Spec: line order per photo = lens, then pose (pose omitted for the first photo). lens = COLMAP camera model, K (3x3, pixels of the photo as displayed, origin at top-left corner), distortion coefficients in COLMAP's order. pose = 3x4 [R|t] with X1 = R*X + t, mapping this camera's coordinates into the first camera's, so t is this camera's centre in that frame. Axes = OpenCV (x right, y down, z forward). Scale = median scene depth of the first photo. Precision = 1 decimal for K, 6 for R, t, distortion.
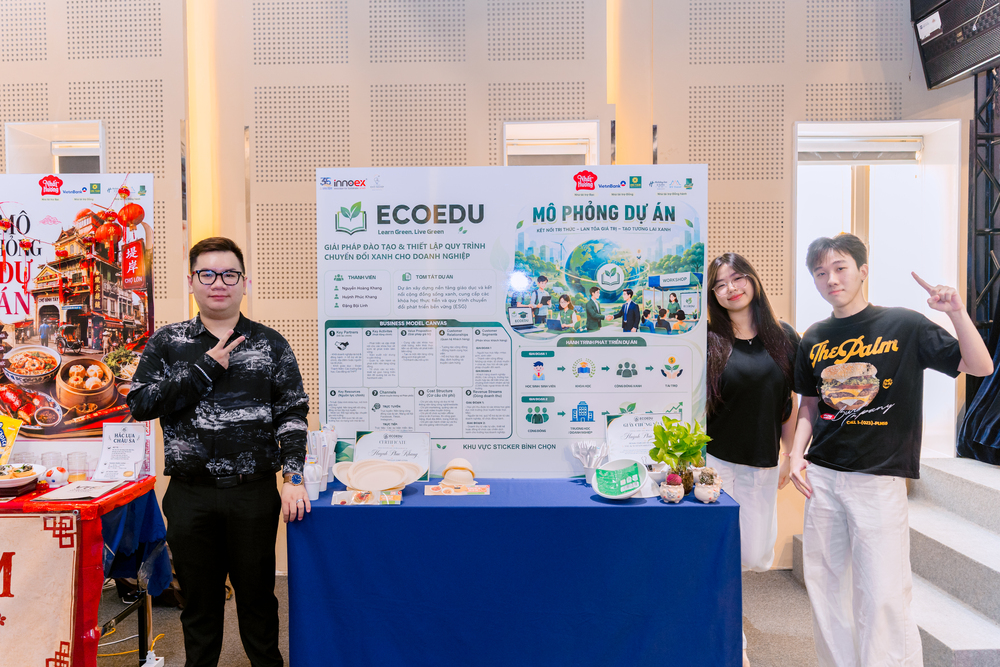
lens RADIAL K [[796.5, 0, 501.1], [0, 796.5, 333.9], [0, 0, 1]] dist [0.000004, -0.004947]
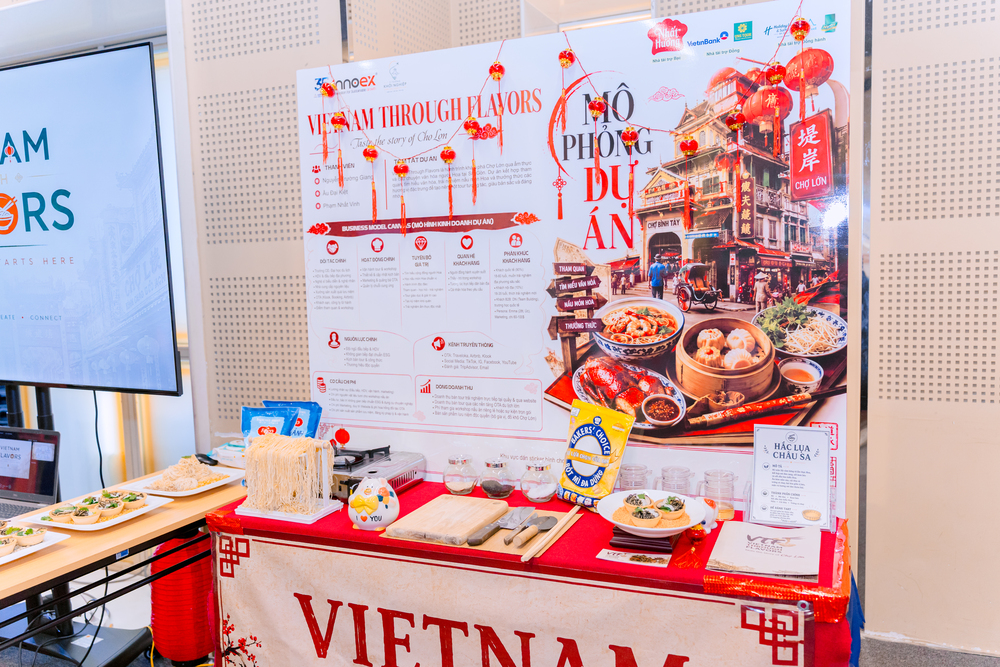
lens RADIAL K [[796.5, 0, 497.4], [0, 796.5, 335.3], [0, 0, 1]] dist [0.000004, -0.004947]
pose [[0.920393, 0.012080, -0.390807, -0.443651], [0.015081, 0.997682, 0.066356, 0.000869], [0.390703, -0.066967, 0.918078, 0.370679]]
